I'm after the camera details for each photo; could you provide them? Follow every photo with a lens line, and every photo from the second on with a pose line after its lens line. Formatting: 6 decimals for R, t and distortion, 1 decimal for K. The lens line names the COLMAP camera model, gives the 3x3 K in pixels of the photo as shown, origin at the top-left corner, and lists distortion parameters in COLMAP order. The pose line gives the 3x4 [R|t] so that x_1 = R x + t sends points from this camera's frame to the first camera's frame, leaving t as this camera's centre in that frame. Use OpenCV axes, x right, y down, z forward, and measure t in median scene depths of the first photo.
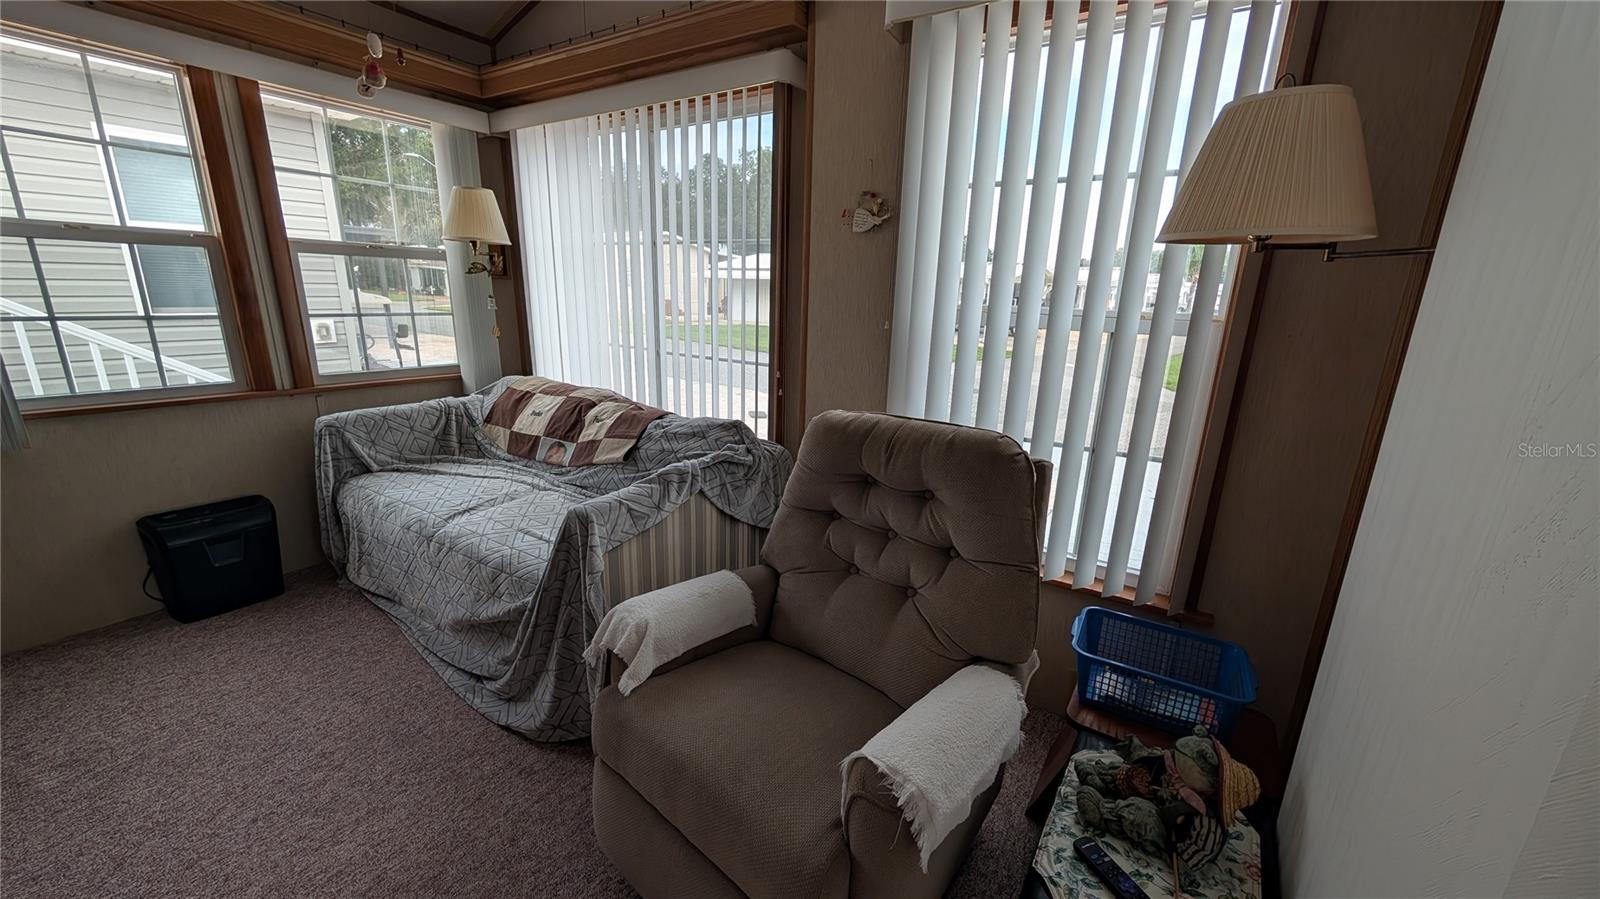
lens RADIAL K [[602.3, 0, 798.5], [0, 602.3, 451.6], [0, 0, 1]] dist [0.000437, -0.000030]
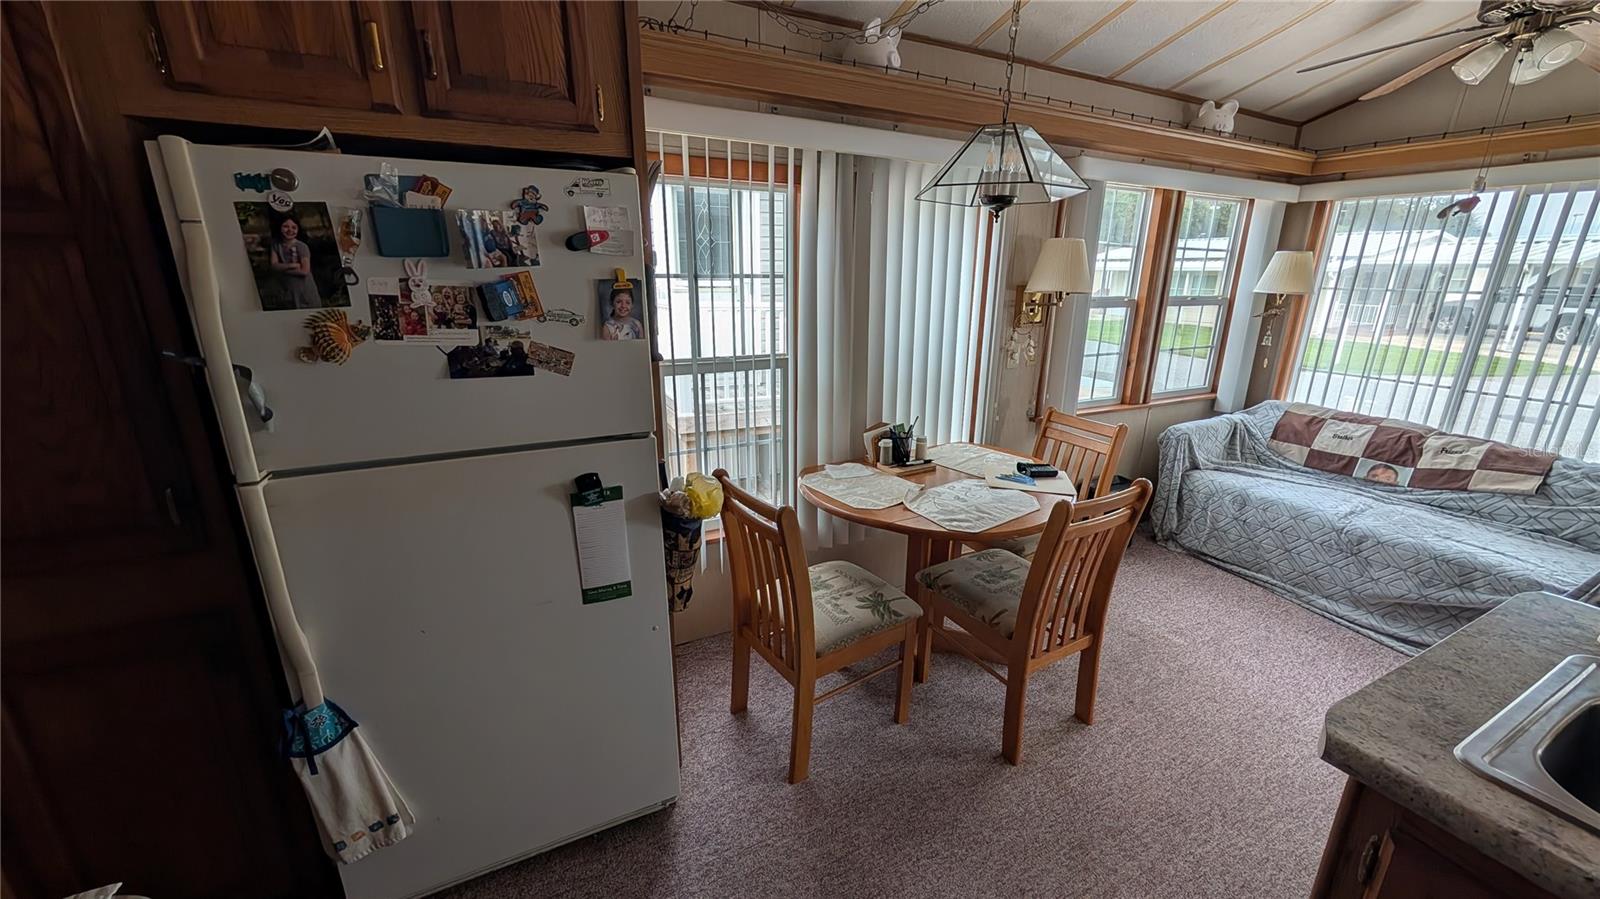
lens RADIAL K [[602.3, 0, 796.2], [0, 602.3, 448.8], [0, 0, 1]] dist [0.000437, -0.000030]
pose [[0.874439, 0.116680, -0.470896, -0.857037], [-0.111173, 0.993012, 0.039607, 0.035799], [0.472226, 0.017717, 0.881299, -0.610716]]
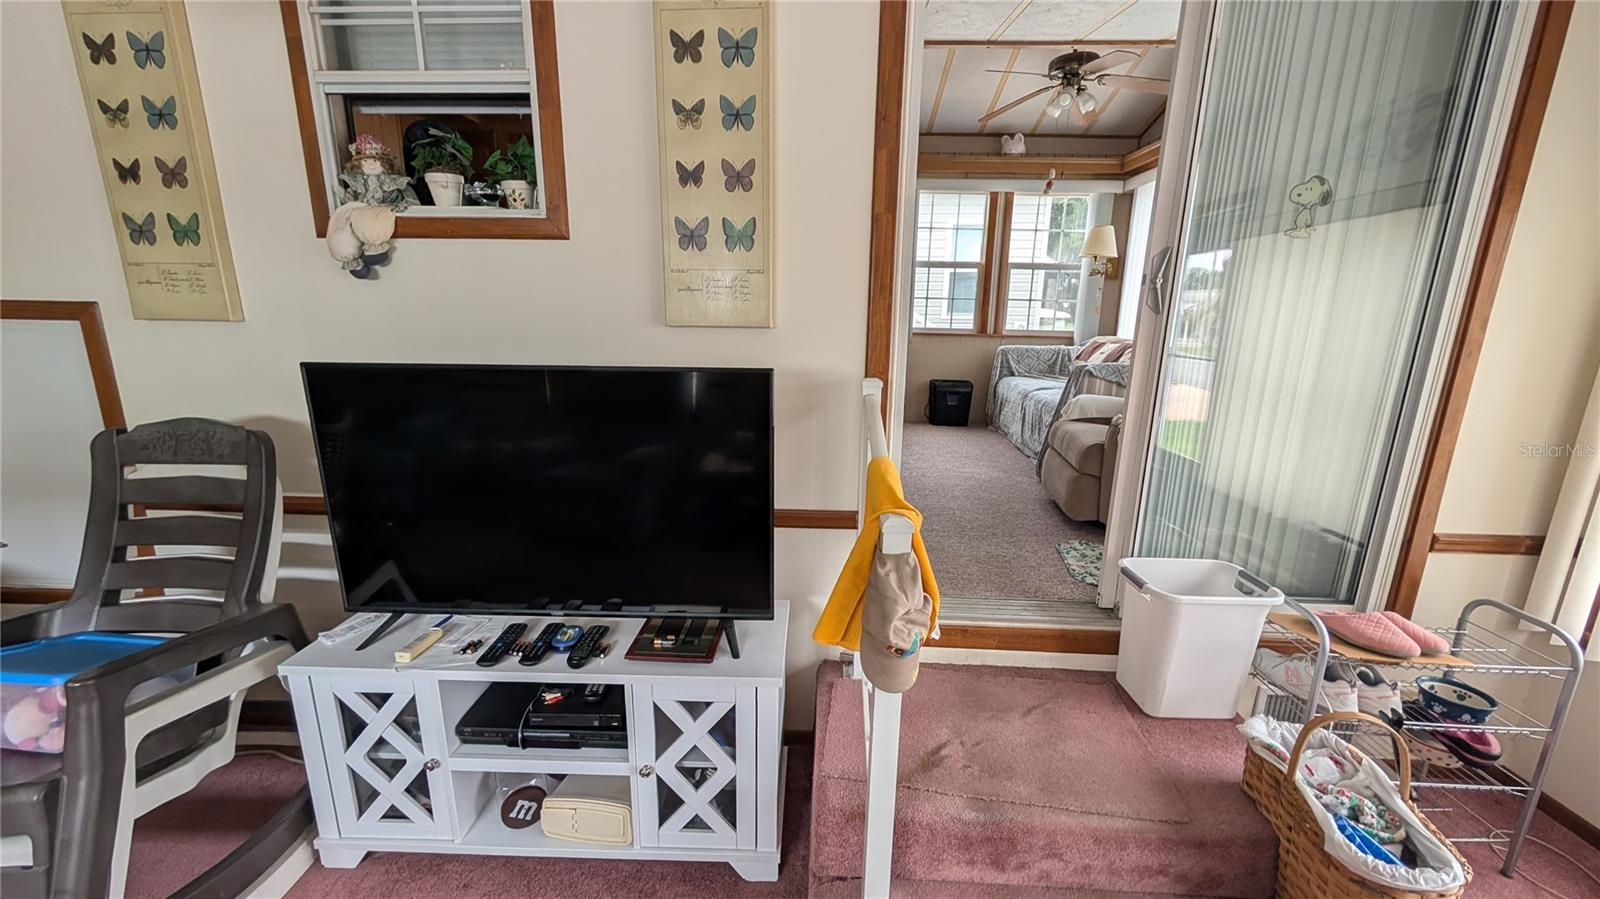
lens RADIAL K [[602.3, 0, 801.6], [0, 602.3, 449.6], [0, 0, 1]] dist [0.000437, -0.000030]
pose [[0.514080, 0.176492, -0.839388, 0.640799], [-0.220494, 0.972907, 0.069525, 0.286220], [0.828918, 0.149339, 0.539067, -0.616788]]
